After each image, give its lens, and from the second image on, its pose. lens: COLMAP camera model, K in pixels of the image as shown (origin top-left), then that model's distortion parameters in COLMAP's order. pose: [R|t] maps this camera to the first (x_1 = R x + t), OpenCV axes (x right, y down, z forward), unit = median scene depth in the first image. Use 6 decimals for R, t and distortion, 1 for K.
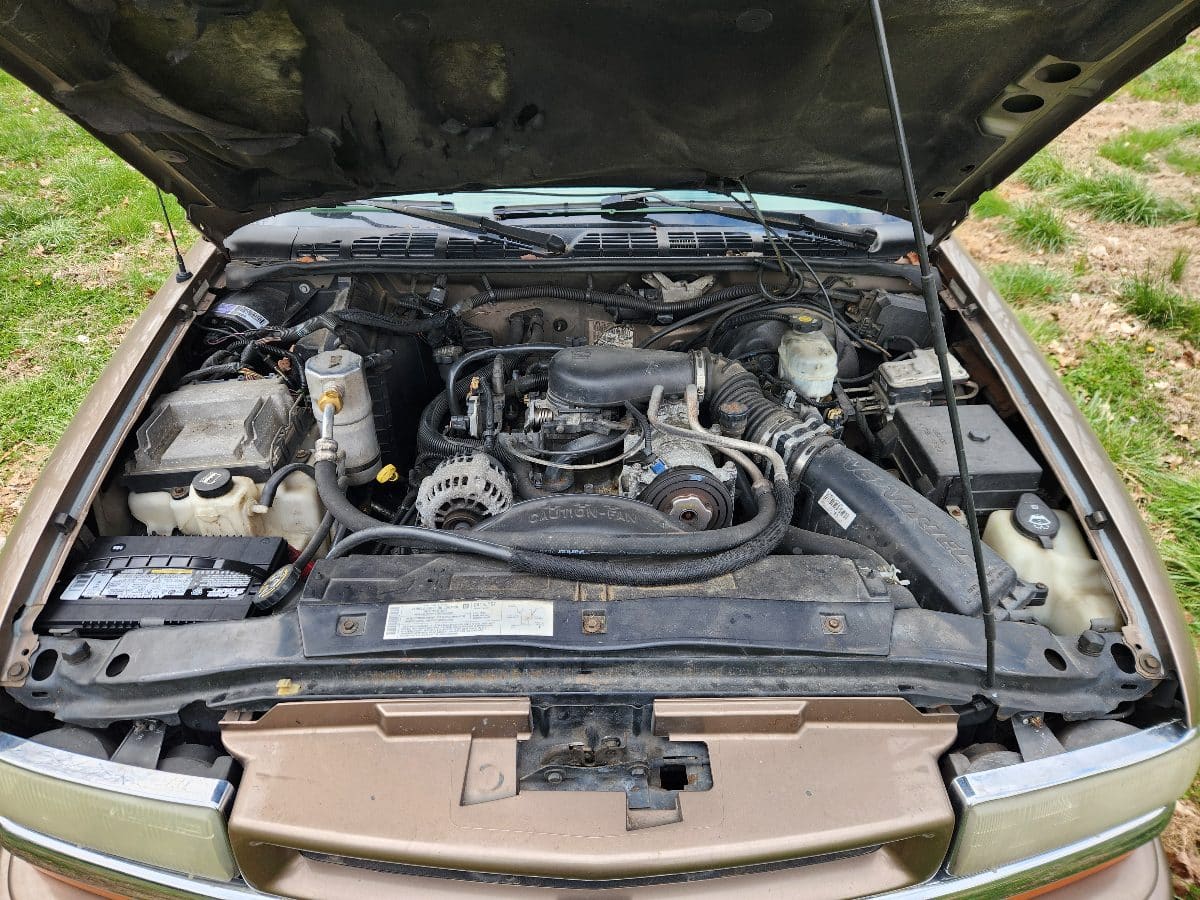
lens RADIAL K [[804.4, 0, 586.2], [0, 804.4, 451.9], [0, 0, 1]] dist [0.016629, -0.006039]
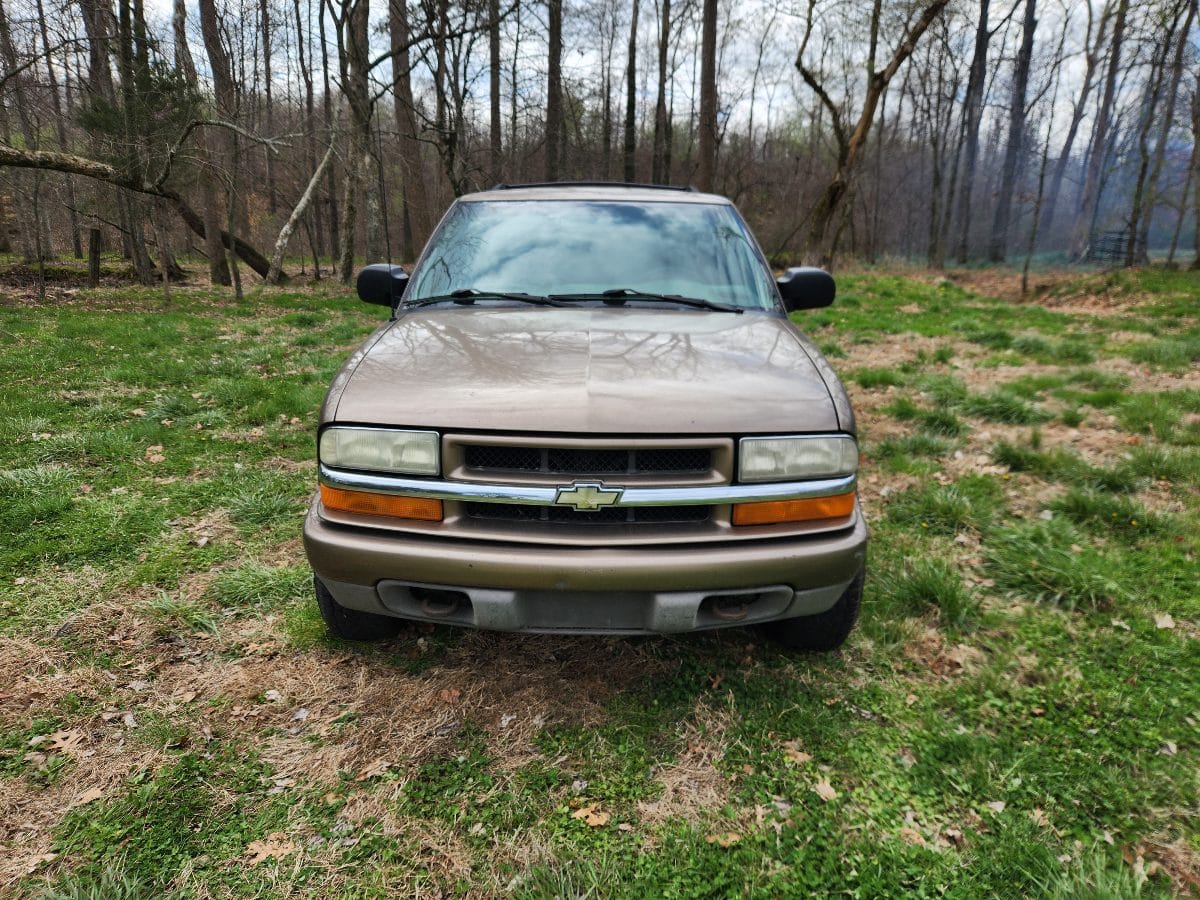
lens RADIAL K [[804.4, 0, 586.2], [0, 804.4, 451.9], [0, 0, 1]] dist [0.016629, -0.006039]
pose [[0.999300, 0.020544, -0.031275, 0.015872], [-0.030202, 0.936270, -0.349980, 0.252076], [0.022092, 0.350680, 0.936235, -0.242582]]
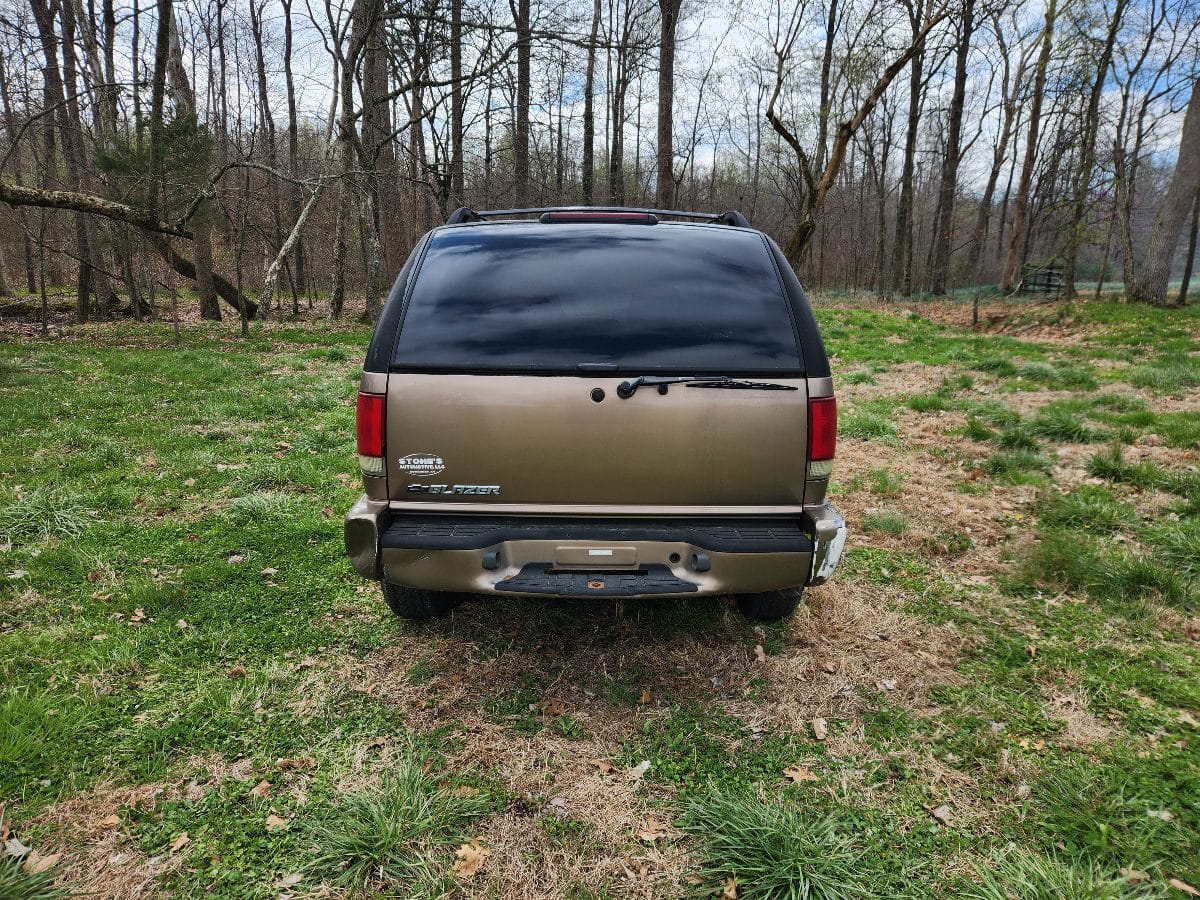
lens RADIAL K [[792.7, 0, 587.9], [0, 792.7, 439.8], [0, 0, 1]] dist [0.018717, 0.002765]
pose [[0.999441, 0.003907, 0.033199, -0.295711], [0.009633, 0.917350, -0.397965, 0.303572], [-0.032010, 0.398062, 0.916800, -0.340040]]
